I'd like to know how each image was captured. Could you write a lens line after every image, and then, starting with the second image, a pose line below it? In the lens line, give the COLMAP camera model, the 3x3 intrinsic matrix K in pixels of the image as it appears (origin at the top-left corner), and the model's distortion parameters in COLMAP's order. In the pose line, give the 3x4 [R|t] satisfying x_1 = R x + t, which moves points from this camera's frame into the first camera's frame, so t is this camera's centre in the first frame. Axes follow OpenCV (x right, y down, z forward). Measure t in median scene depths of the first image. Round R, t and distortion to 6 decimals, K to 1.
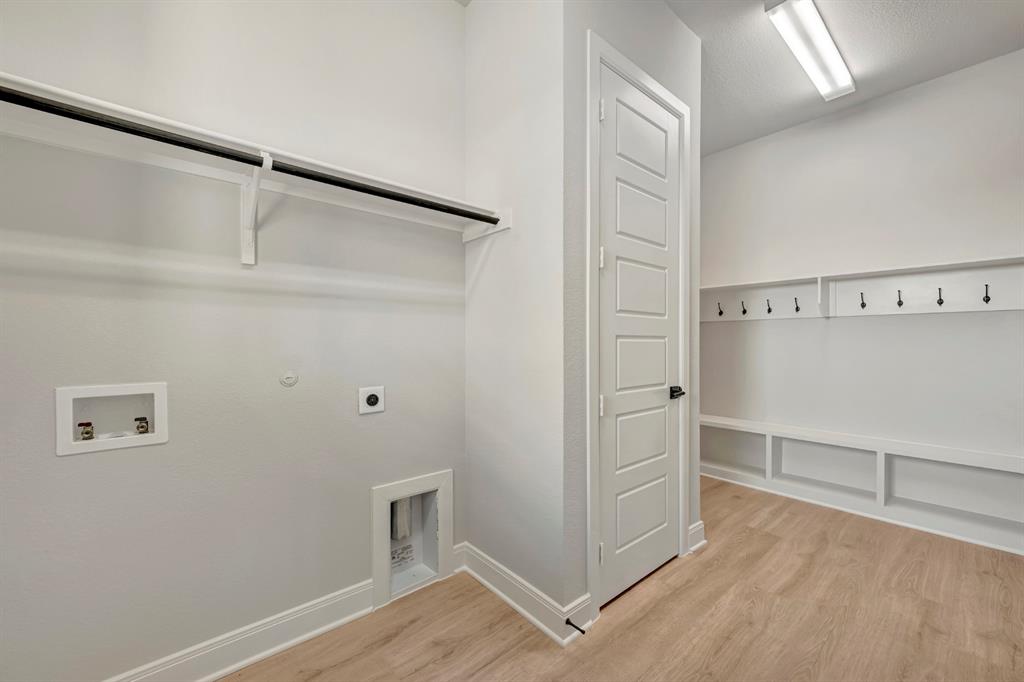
lens RADIAL K [[406.4, 0, 517.9], [0, 406.4, 341.8], [0, 0, 1]] dist [-0.000549, -0.000160]
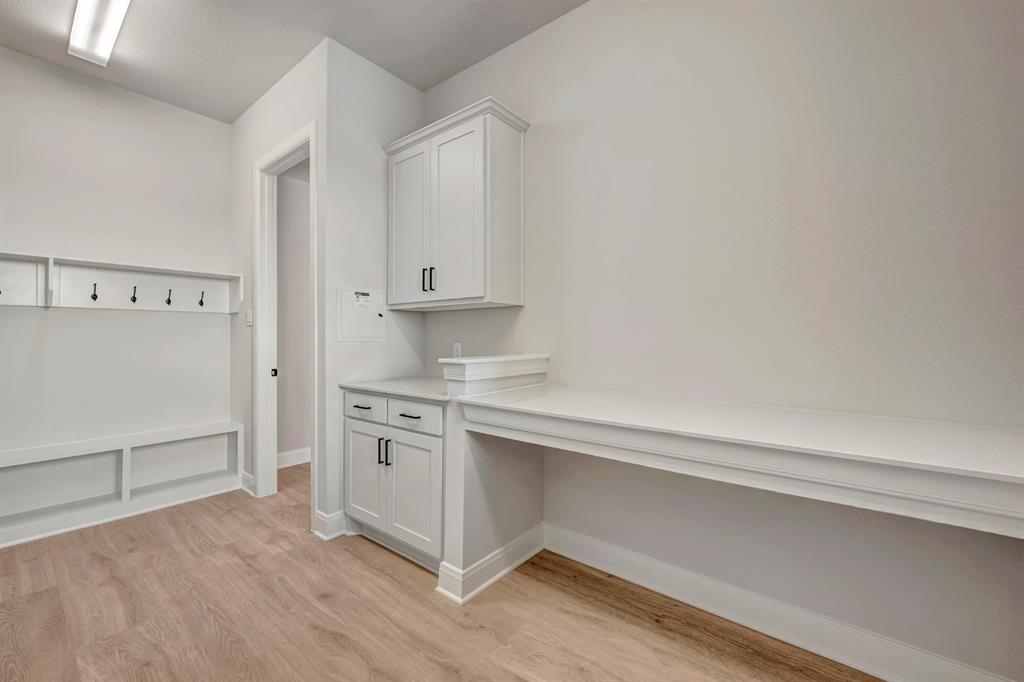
lens RADIAL K [[418.7, 0, 515.8], [0, 418.7, 335.6], [0, 0, 1]] dist [-0.000226, 0.000109]
pose [[-0.175440, 0.002360, 0.984487, -0.356302], [0.002262, 0.999995, -0.001994, 0.002414], [-0.984488, 0.001877, -0.175444, 0.316058]]
